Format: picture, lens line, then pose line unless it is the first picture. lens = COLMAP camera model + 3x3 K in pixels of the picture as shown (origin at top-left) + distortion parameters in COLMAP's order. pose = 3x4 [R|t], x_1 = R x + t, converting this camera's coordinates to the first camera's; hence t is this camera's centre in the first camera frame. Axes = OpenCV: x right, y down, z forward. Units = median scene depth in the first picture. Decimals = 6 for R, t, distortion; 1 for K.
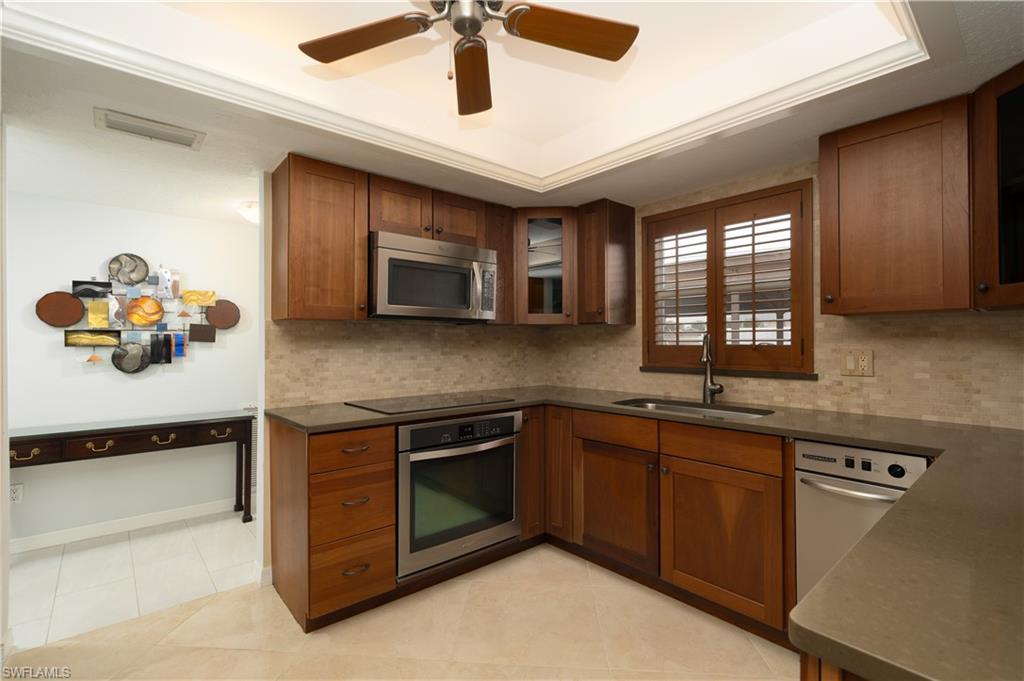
lens RADIAL K [[473.2, 0, 500.4], [0, 473.2, 337.6], [0, 0, 1]] dist [0.001888, -0.000227]
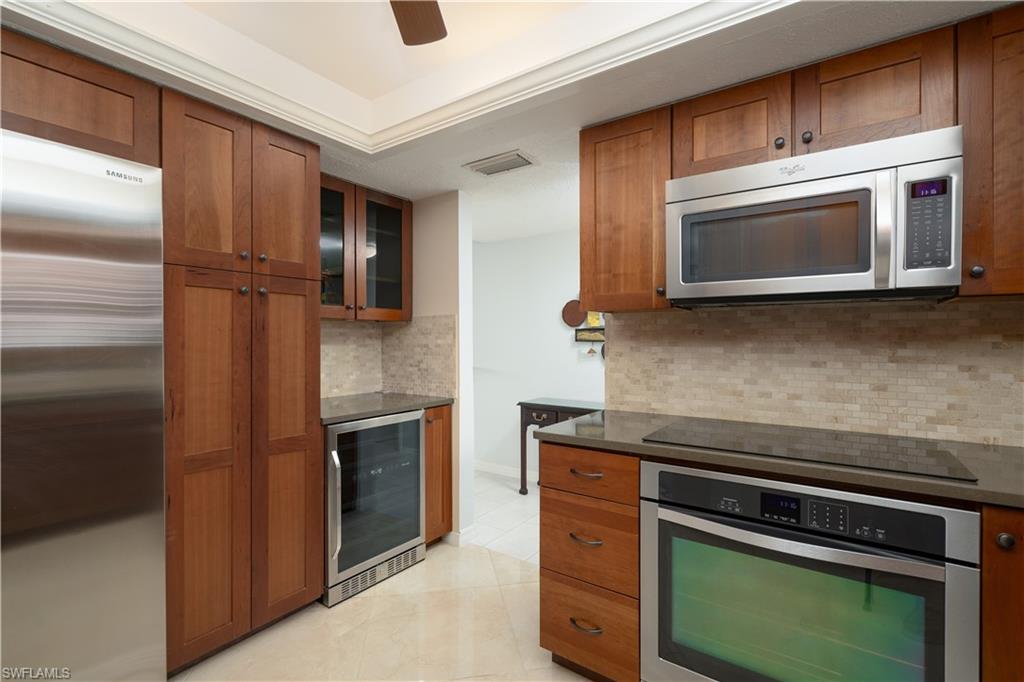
lens RADIAL K [[473.2, 0, 510.5], [0, 473.2, 339.6], [0, 0, 1]] dist [0.001888, -0.000227]
pose [[0.251255, 0.002975, -0.967916, 0.388585], [0.008329, 0.999952, 0.005235, 0.006684], [0.967885, -0.009377, 0.251218, 0.620888]]
